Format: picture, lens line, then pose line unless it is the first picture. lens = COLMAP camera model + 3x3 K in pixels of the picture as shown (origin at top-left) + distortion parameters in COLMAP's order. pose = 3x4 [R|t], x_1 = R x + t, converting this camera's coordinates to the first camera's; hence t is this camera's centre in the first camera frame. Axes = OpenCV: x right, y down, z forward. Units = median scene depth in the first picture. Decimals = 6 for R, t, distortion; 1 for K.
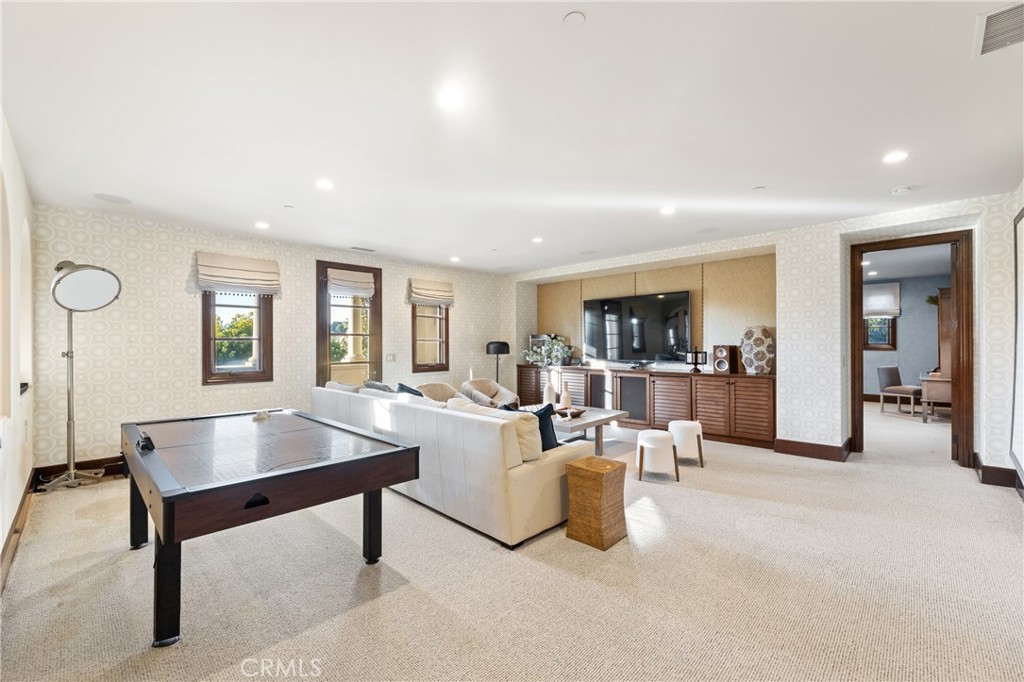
lens RADIAL K [[418.5, 0, 516.1], [0, 418.5, 342.0], [0, 0, 1]] dist [0.004059, 0.000527]
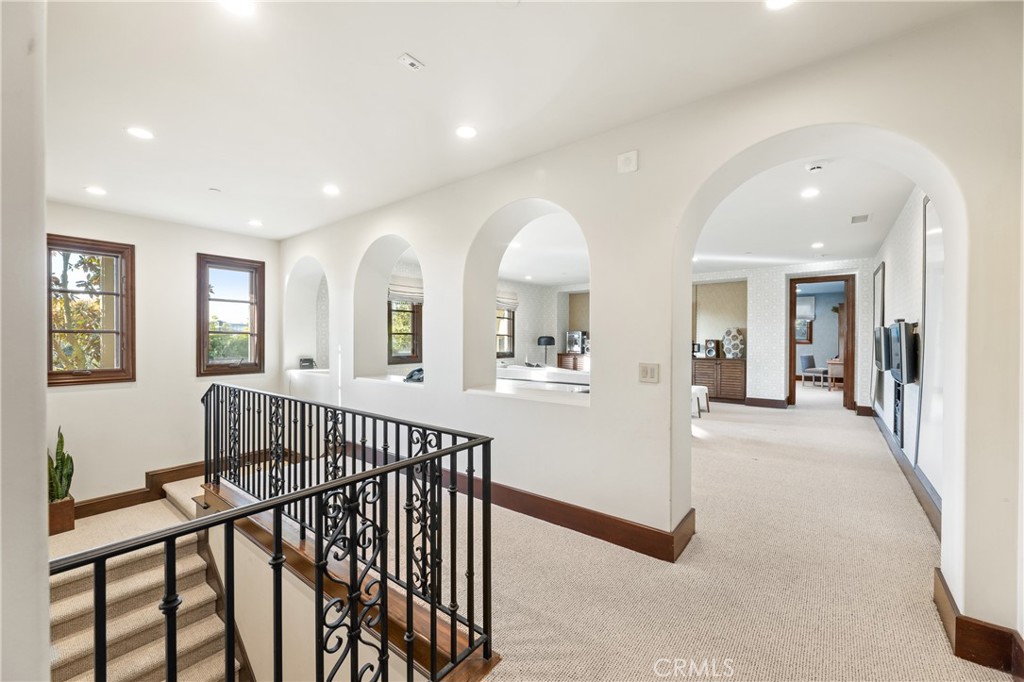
lens RADIAL K [[418.5, 0, 506.7], [0, 418.5, 339.6], [0, 0, 1]] dist [0.004059, 0.000527]
pose [[0.993458, 0.005703, 0.114056, -0.444375], [-0.006530, 0.999955, 0.006881, 0.001687], [-0.114011, -0.007581, 0.993451, -0.458840]]
